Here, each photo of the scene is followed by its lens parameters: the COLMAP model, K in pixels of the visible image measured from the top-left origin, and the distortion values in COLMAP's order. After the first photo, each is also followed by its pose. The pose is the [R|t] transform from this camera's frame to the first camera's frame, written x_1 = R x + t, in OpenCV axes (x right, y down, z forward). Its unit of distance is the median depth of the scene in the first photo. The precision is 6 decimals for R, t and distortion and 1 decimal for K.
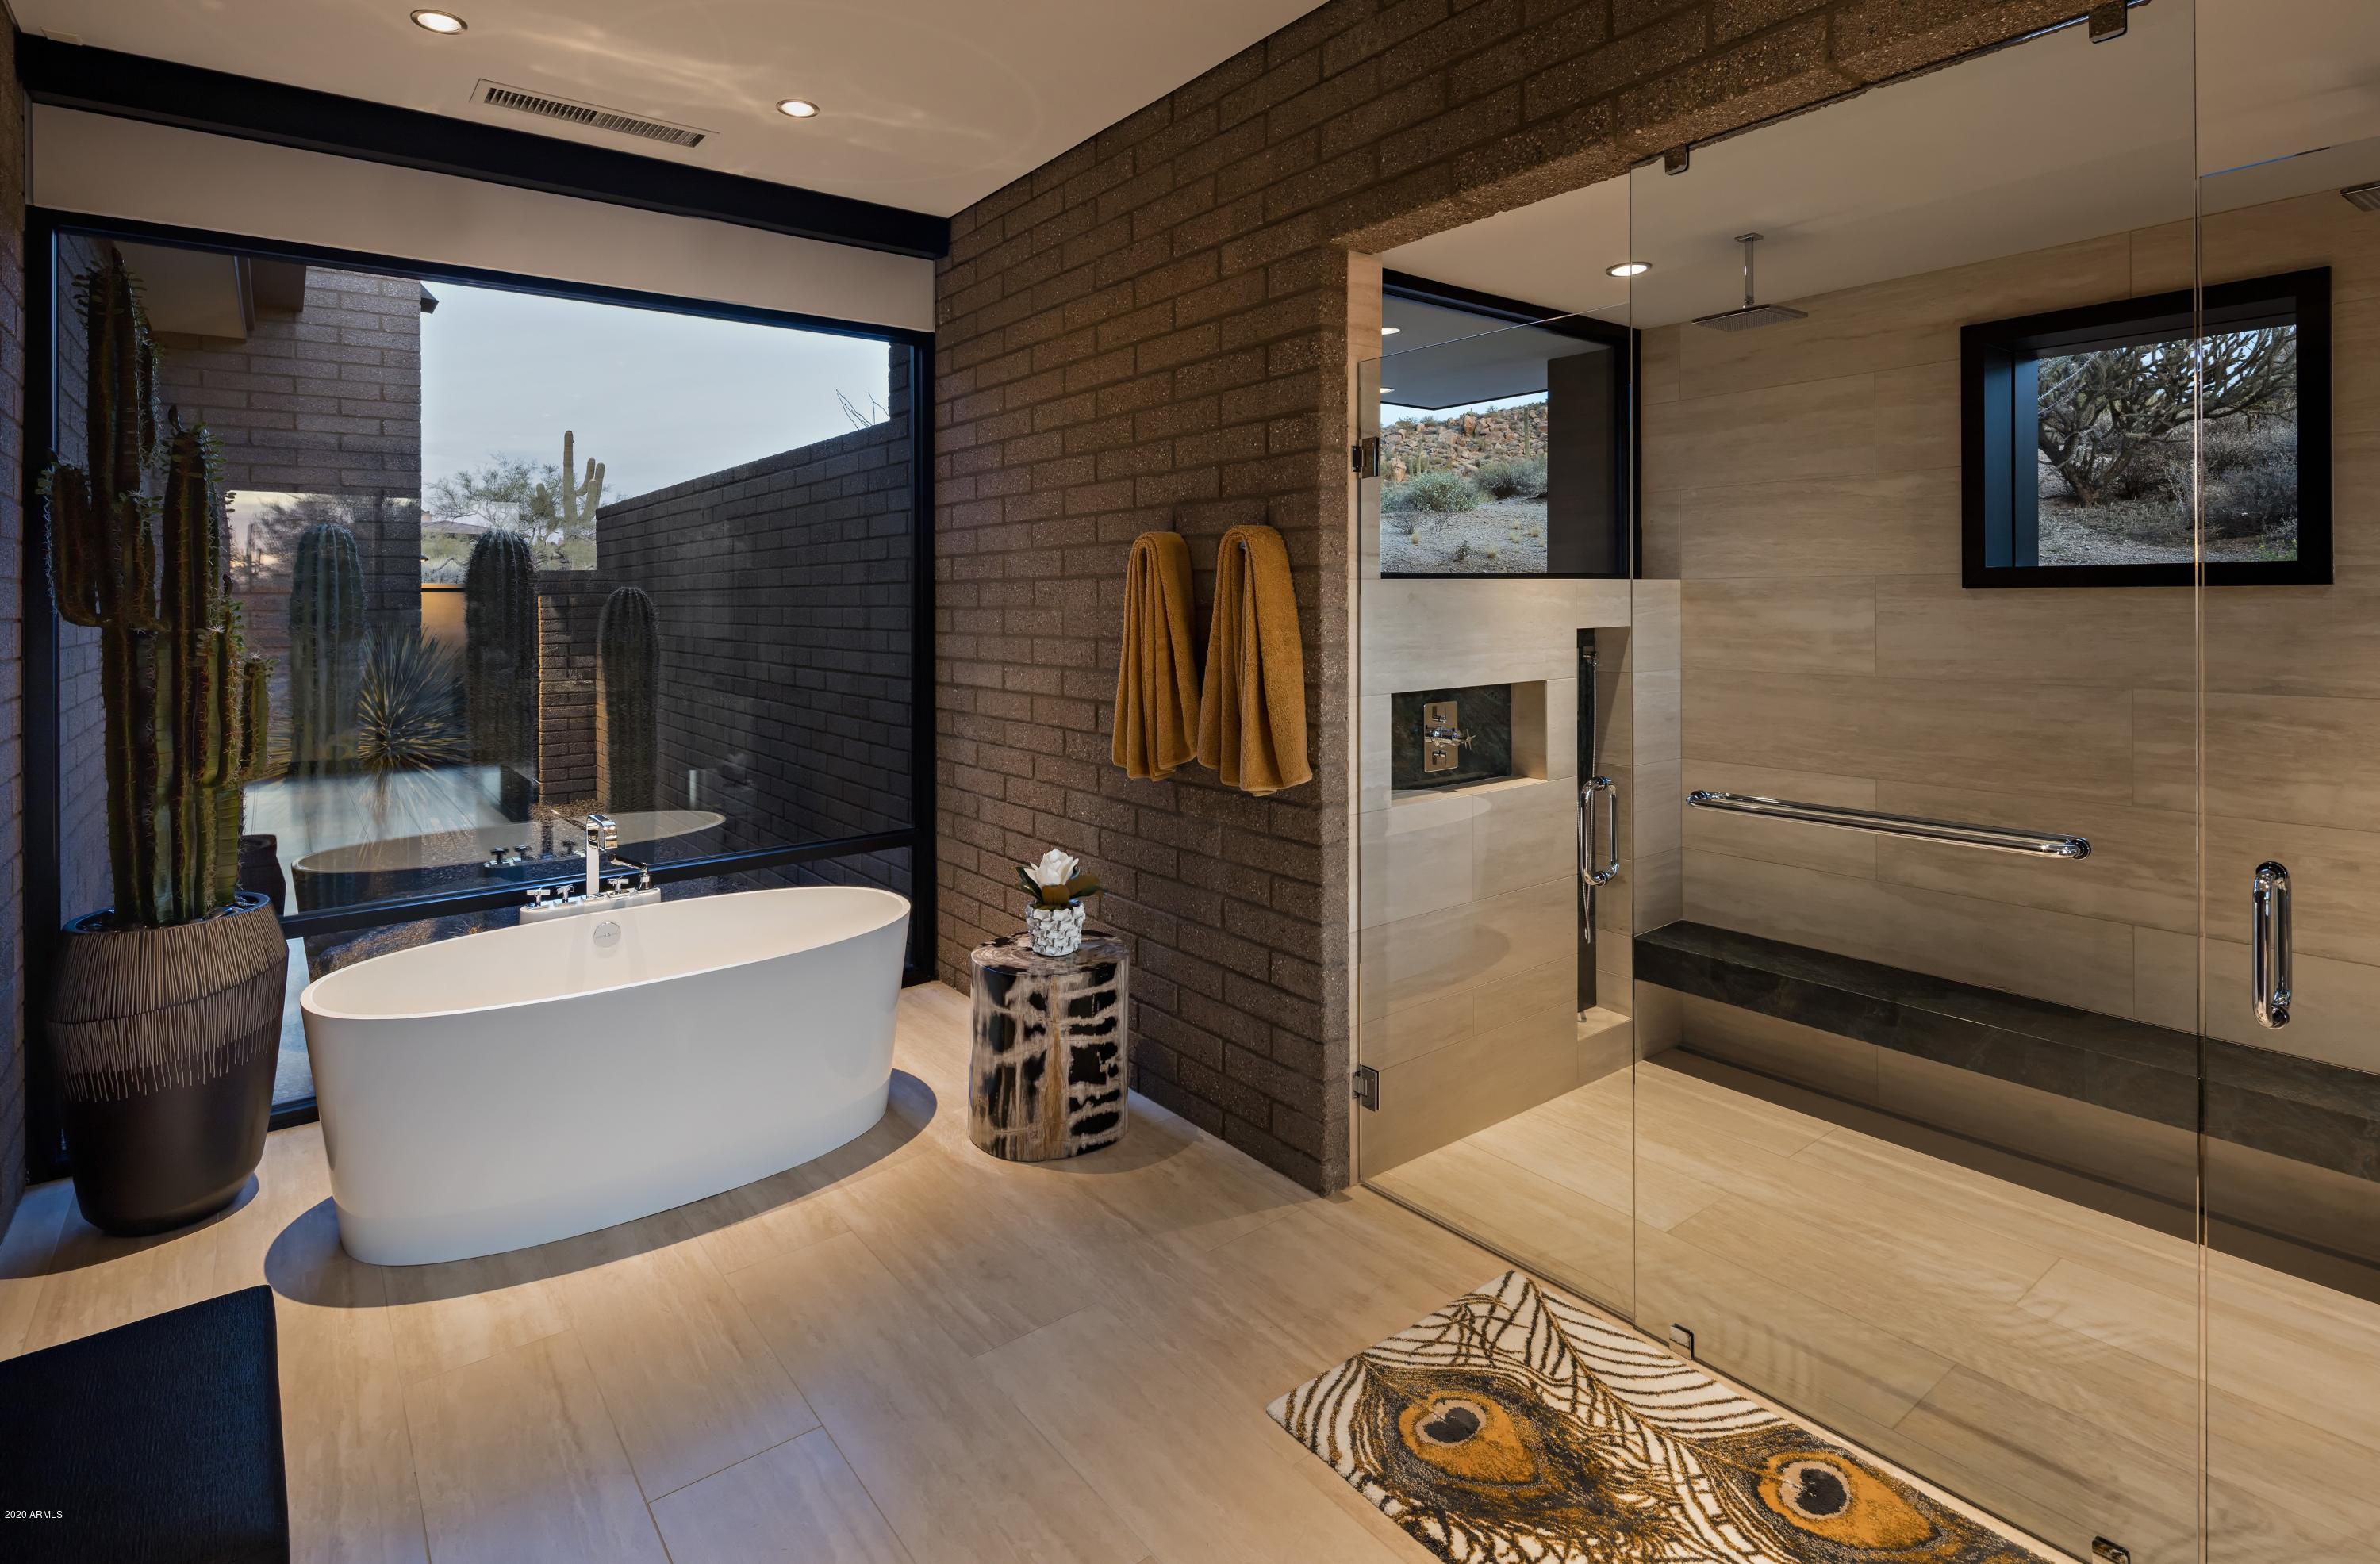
lens RADIAL K [[1170.7, 0, 1178.6], [0, 1170.7, 766.4], [0, 0, 1]] dist [-0.004644, 0.000386]
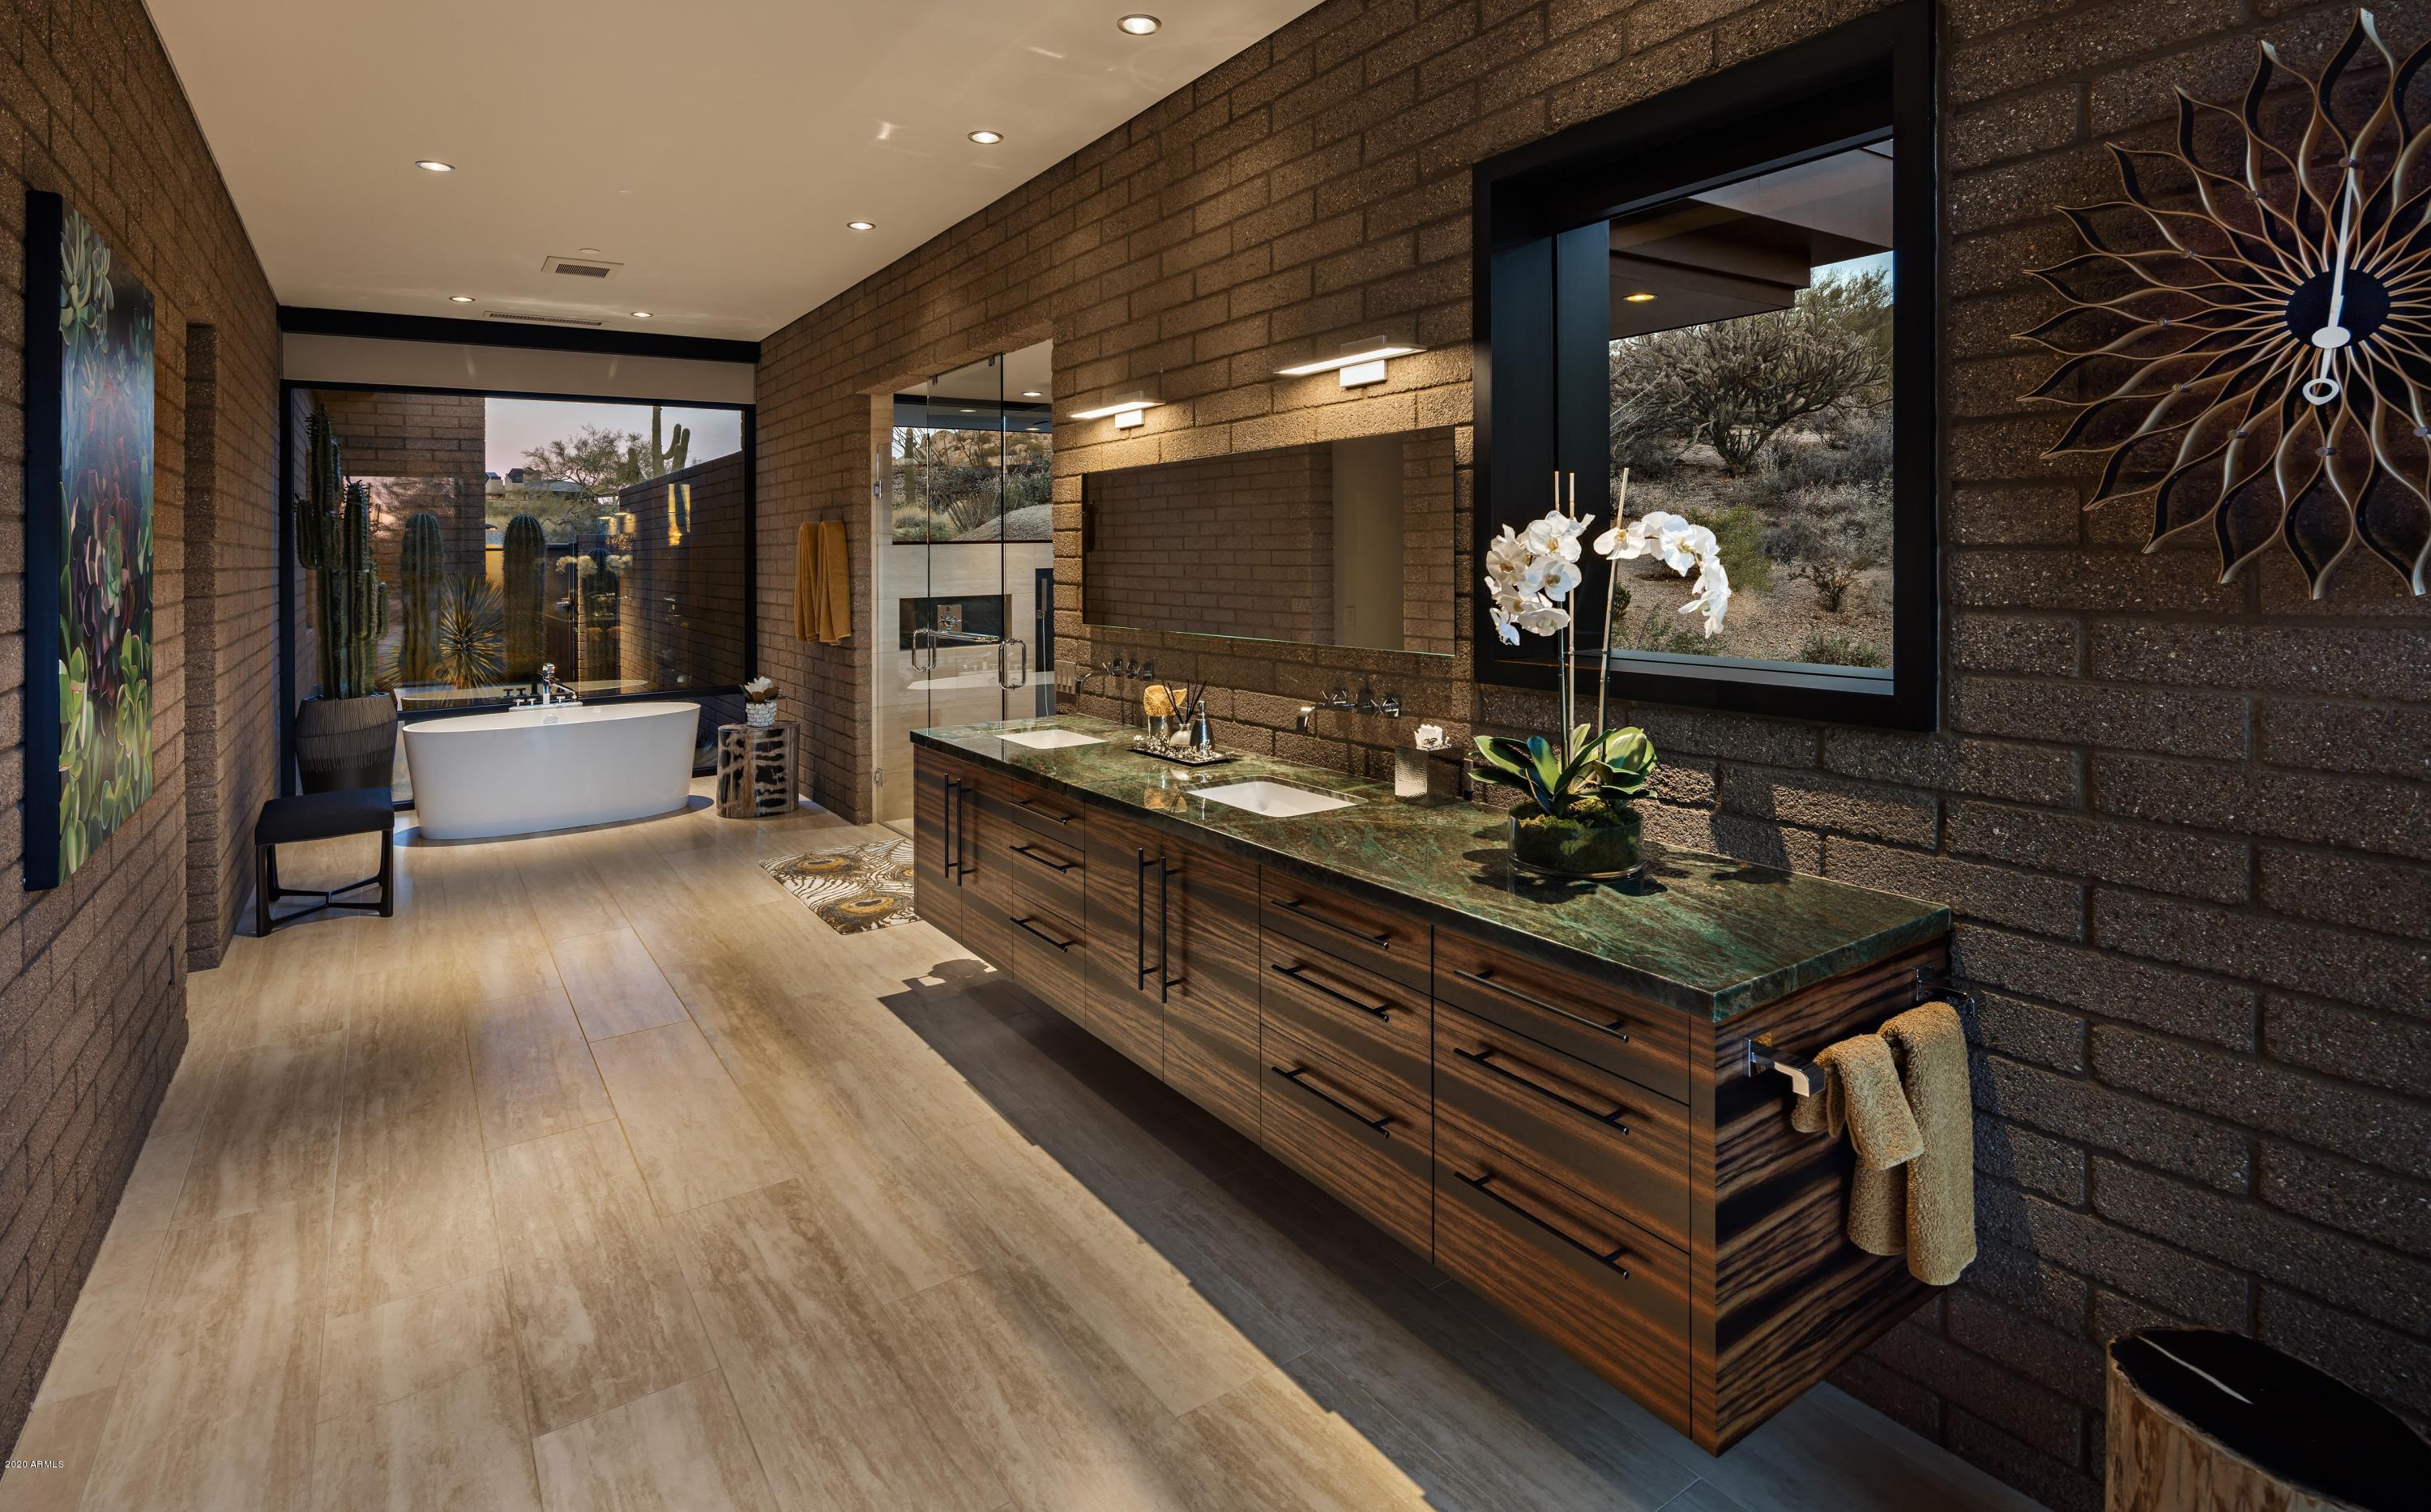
lens RADIAL K [[1200.2, 0, 1237.1], [0, 1200.2, 714.6], [0, 0, 1]] dist [0.016459, -0.000312]
pose [[0.998746, -0.001996, -0.050033, 0.940030], [0.001788, 0.999990, -0.004199, 0.166667], [0.050041, 0.004104, 0.998739, -1.209029]]
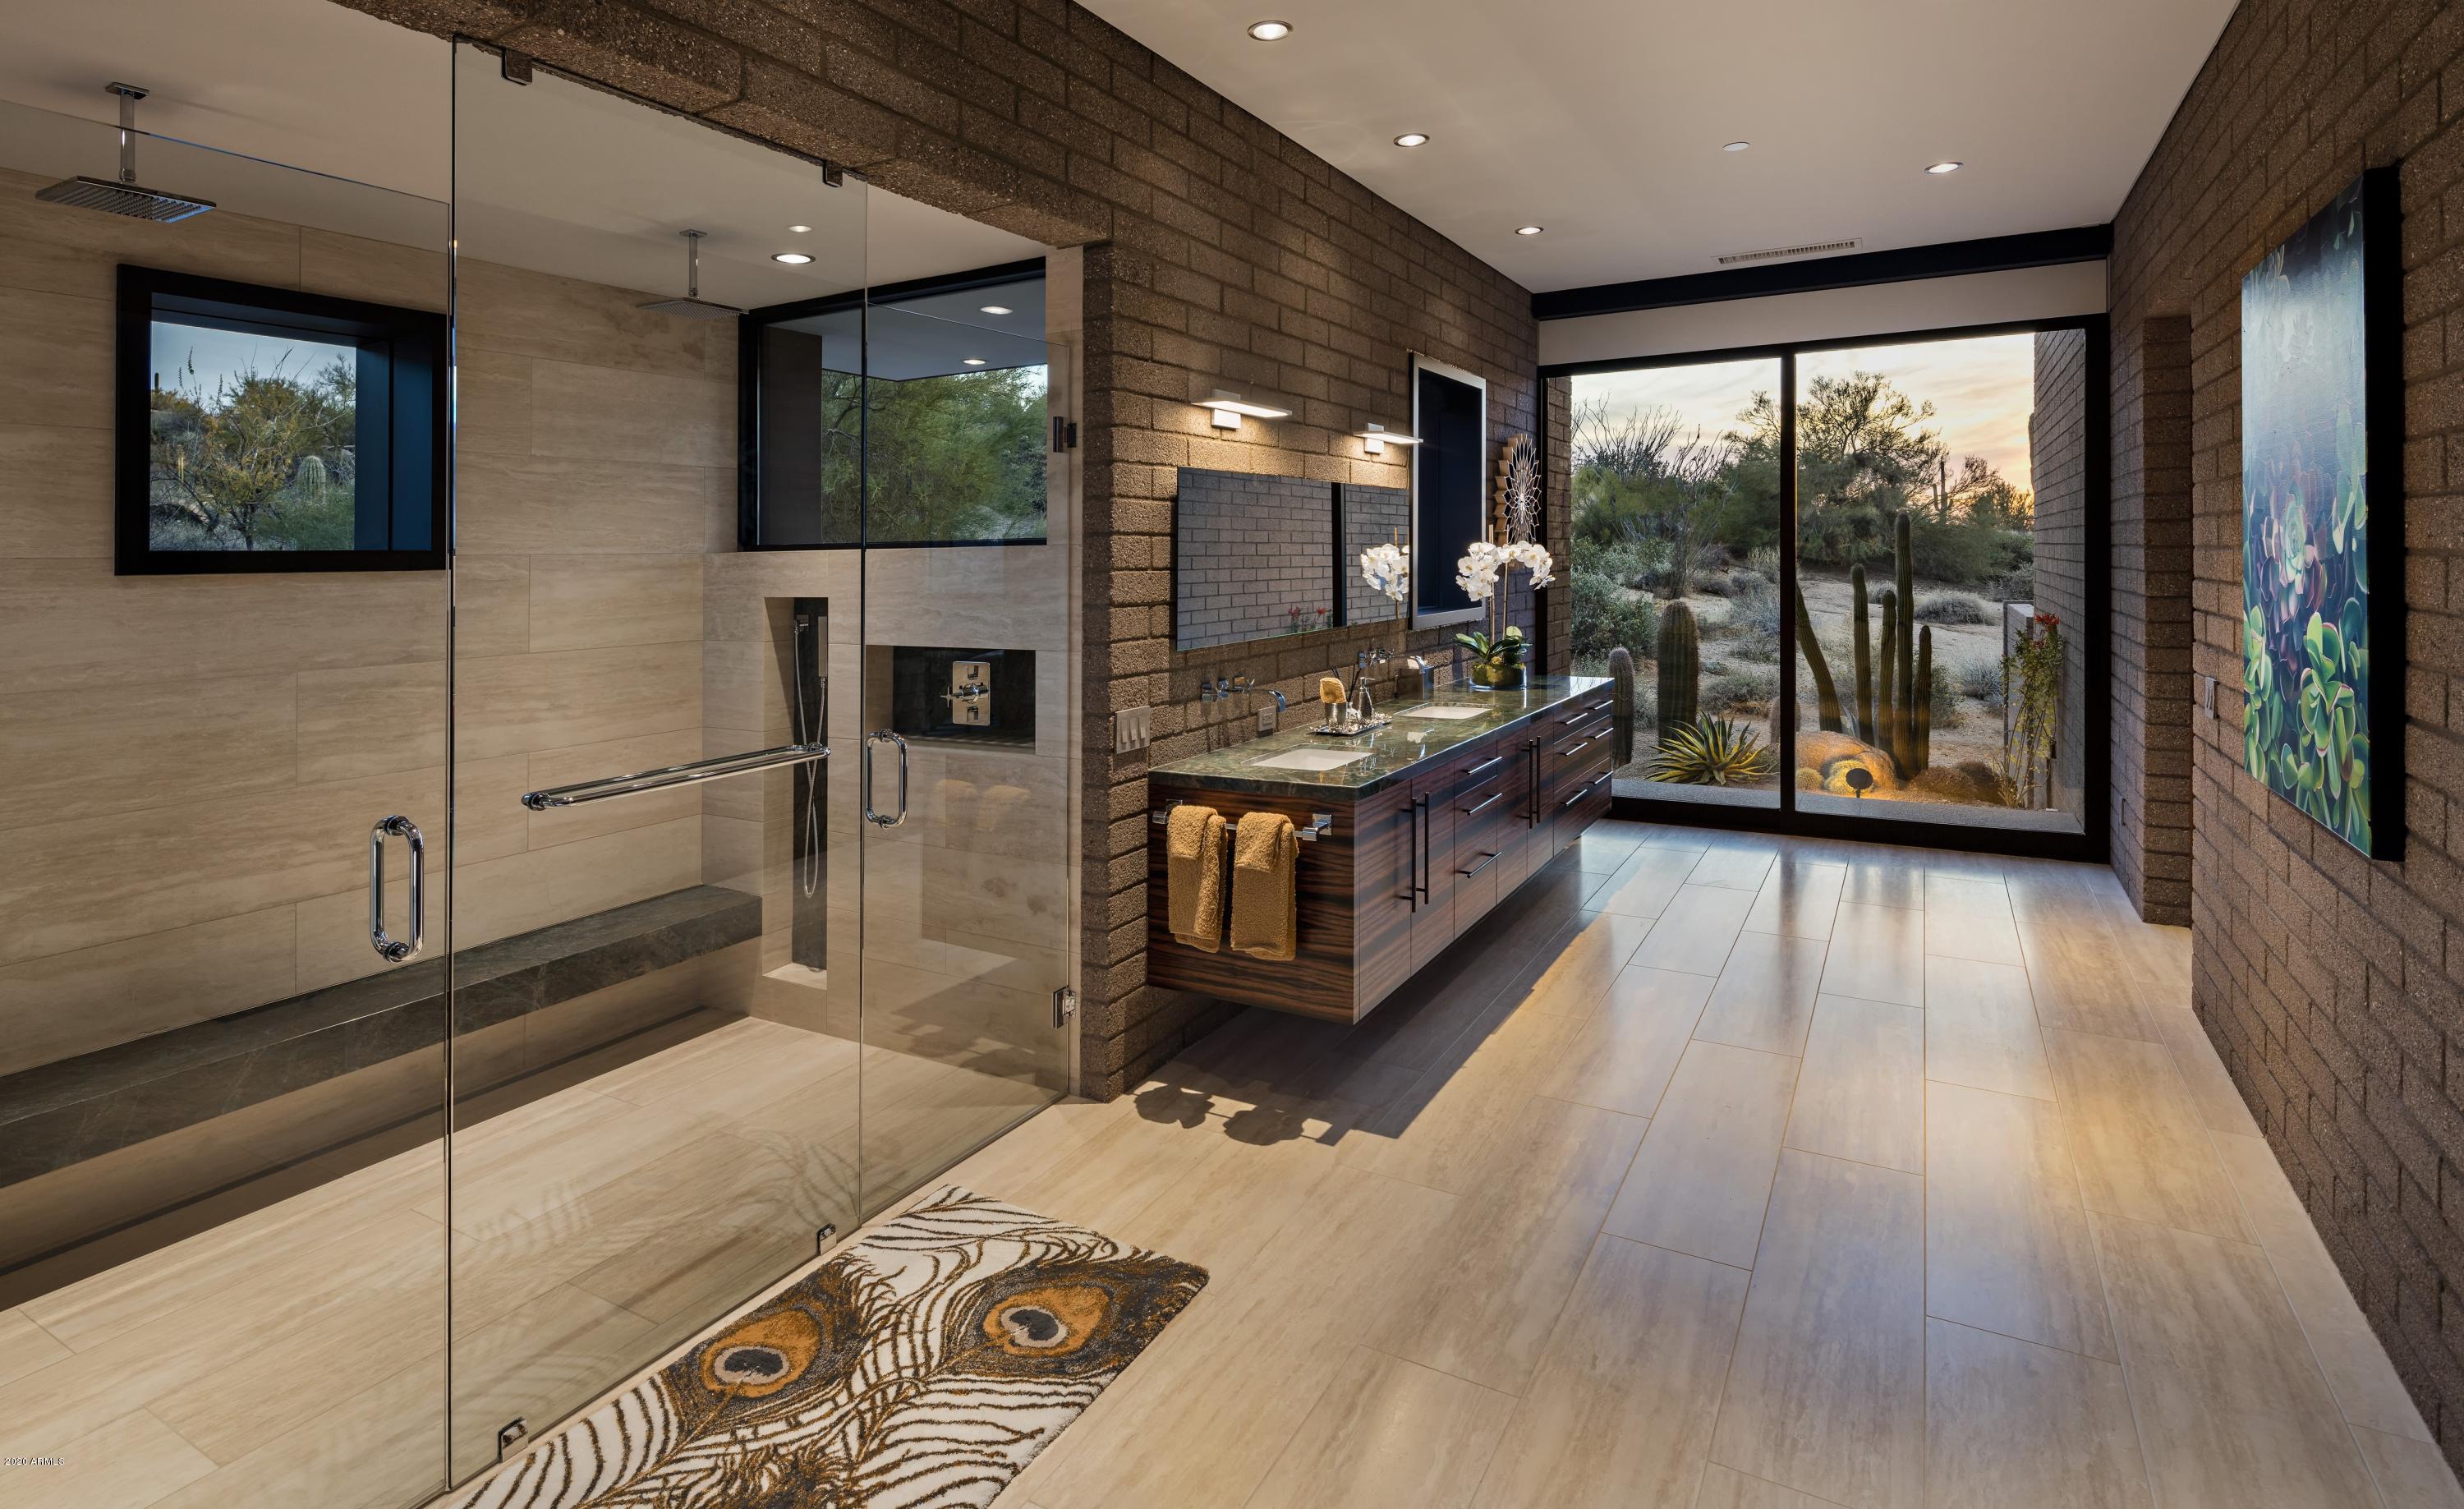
lens RADIAL K [[1097.3, 0, 1211.2], [0, 1097.3, 754.3], [0, 0, 1]] dist [0.009421, 0.001522]
pose [[-0.330724, -0.155768, 0.930784, -0.352240], [0.154601, 0.964017, 0.216262, -0.079819], [-0.930978, 0.215424, -0.294742, 0.534958]]
